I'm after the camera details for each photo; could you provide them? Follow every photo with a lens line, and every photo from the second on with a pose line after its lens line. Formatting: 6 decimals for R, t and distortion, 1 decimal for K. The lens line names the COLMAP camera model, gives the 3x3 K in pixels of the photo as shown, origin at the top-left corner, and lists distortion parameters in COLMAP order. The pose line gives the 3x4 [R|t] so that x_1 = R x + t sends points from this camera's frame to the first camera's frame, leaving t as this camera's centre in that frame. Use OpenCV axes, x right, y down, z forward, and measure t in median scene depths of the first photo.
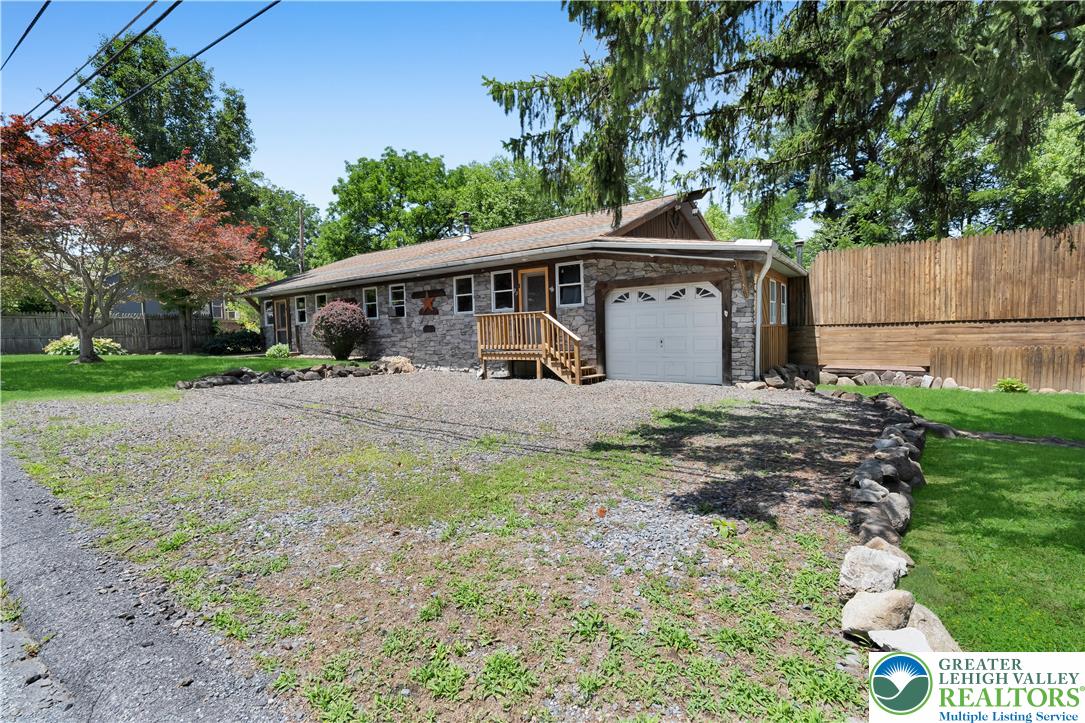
lens RADIAL K [[502.5, 0, 542.6], [0, 502.5, 355.8], [0, 0, 1]] dist [-0.002741, 0.000126]
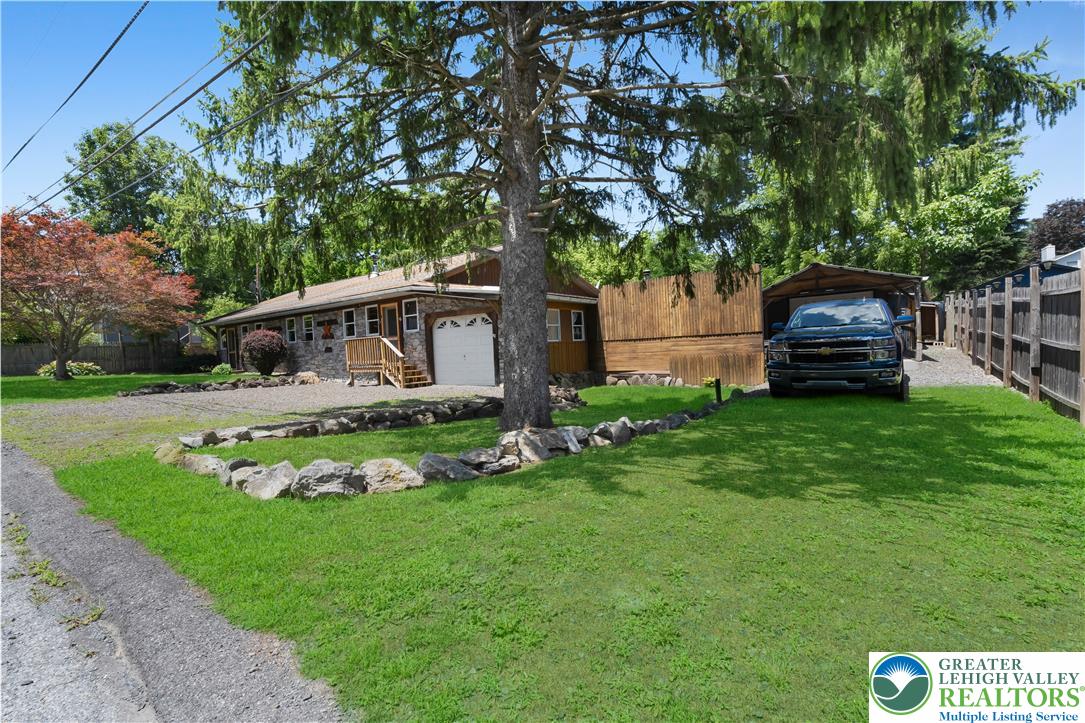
lens RADIAL K [[502.5, 0, 542.6], [0, 502.5, 355.8], [0, 0, 1]] dist [-0.002741, 0.000126]
pose [[0.999606, -0.021826, -0.017657, 0.408298], [0.021298, 0.999335, -0.029586, 0.013960], [0.018291, 0.029198, 0.999406, -0.328612]]
